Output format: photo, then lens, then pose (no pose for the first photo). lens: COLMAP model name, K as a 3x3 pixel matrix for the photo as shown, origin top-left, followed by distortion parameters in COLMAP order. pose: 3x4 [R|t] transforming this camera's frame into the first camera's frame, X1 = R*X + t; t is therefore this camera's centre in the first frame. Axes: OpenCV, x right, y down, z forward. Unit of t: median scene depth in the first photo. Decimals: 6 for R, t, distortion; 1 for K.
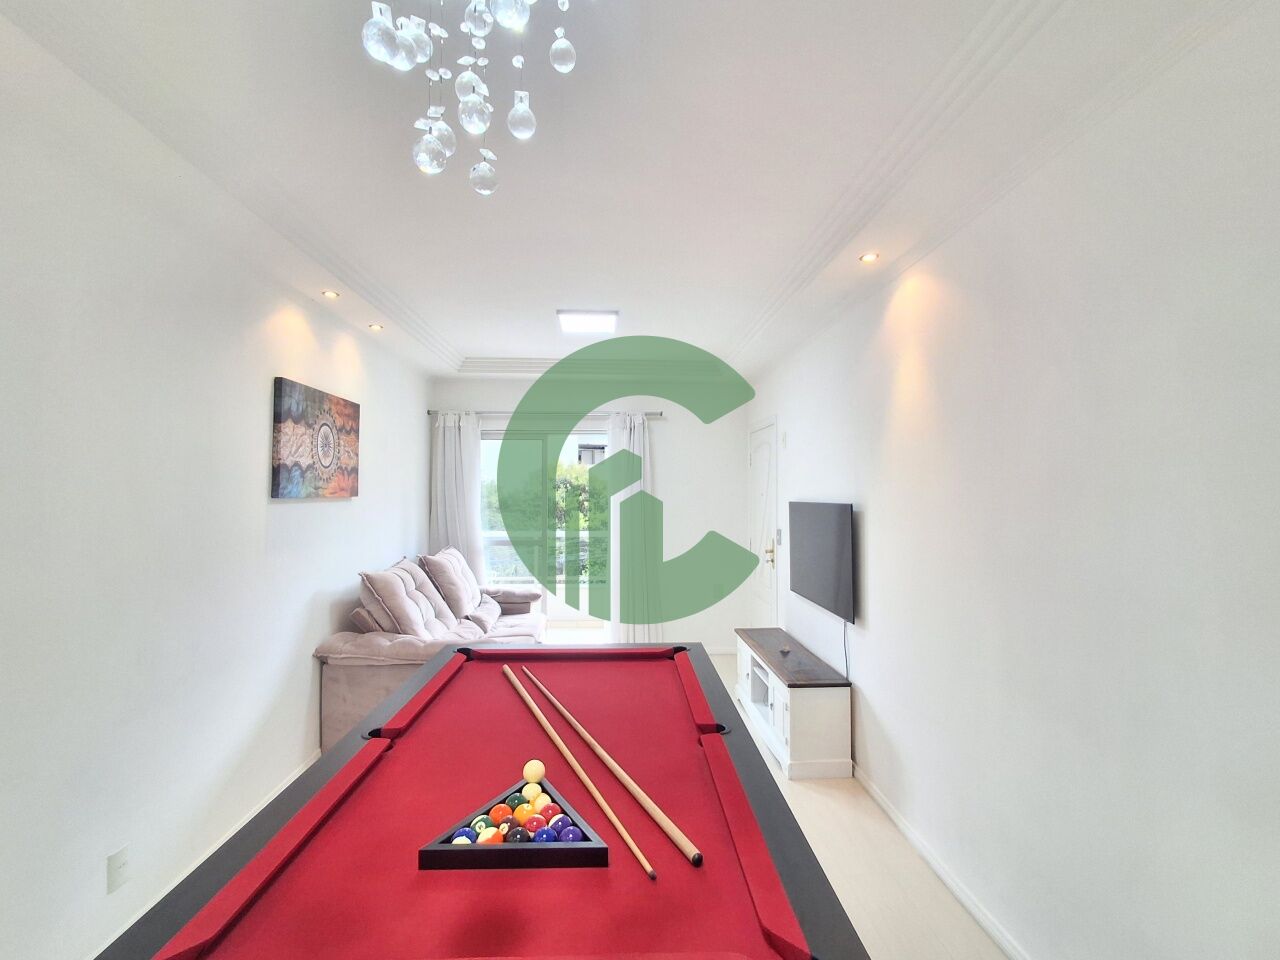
lens RADIAL K [[584.7, 0, 638.4], [0, 584.7, 474.2], [0, 0, 1]] dist [-0.001626, 0.002436]
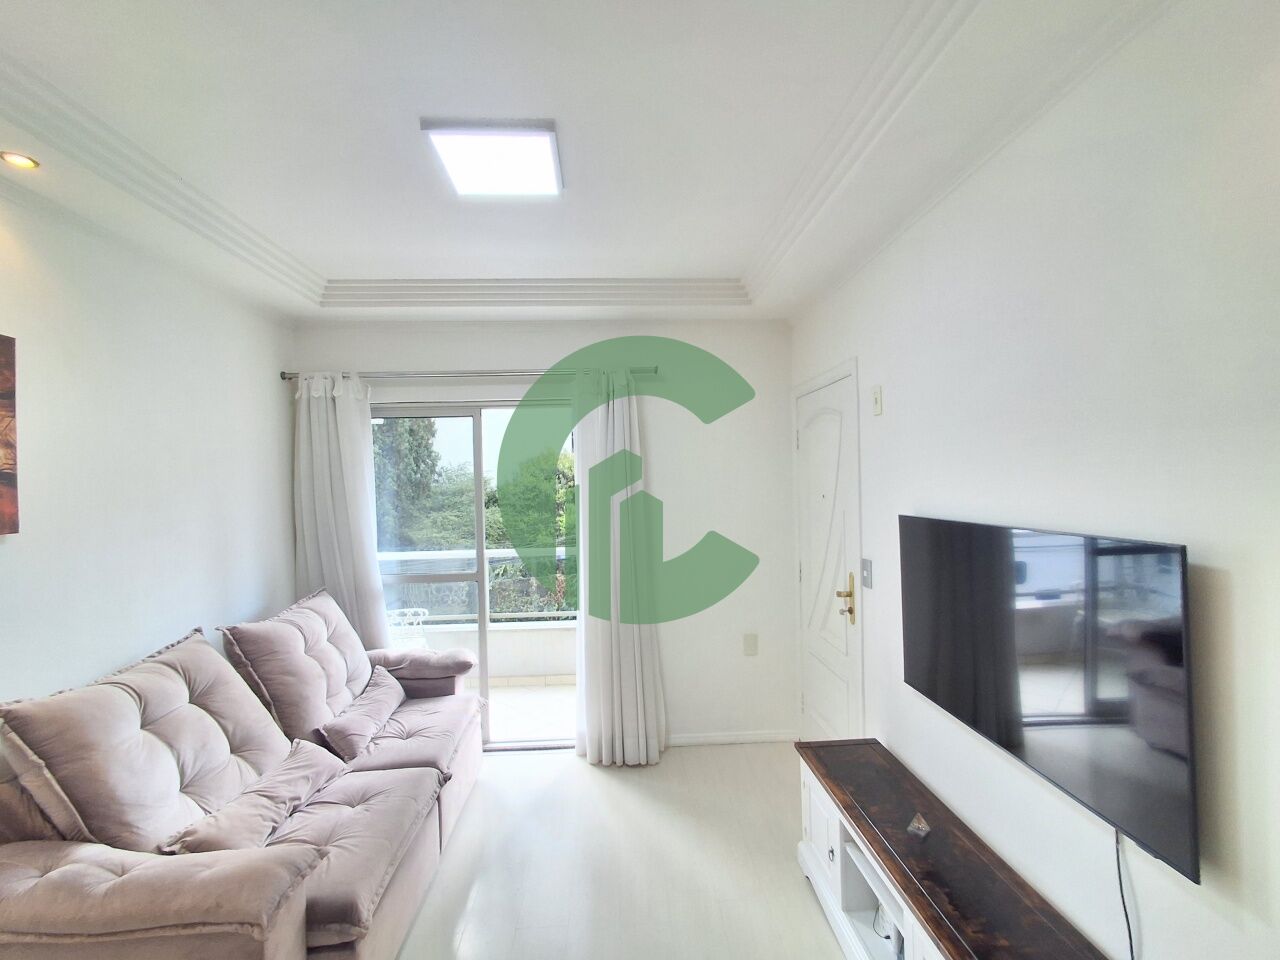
lens RADIAL K [[584.7, 0, 638.0], [0, 584.7, 513.6], [0, 0, 1]] dist [-0.001626, 0.002436]
pose [[0.999682, -0.025113, -0.002158, 0.018216], [0.025206, 0.995739, 0.088701, -0.005894], [-0.000079, -0.088728, 0.996056, 0.391520]]
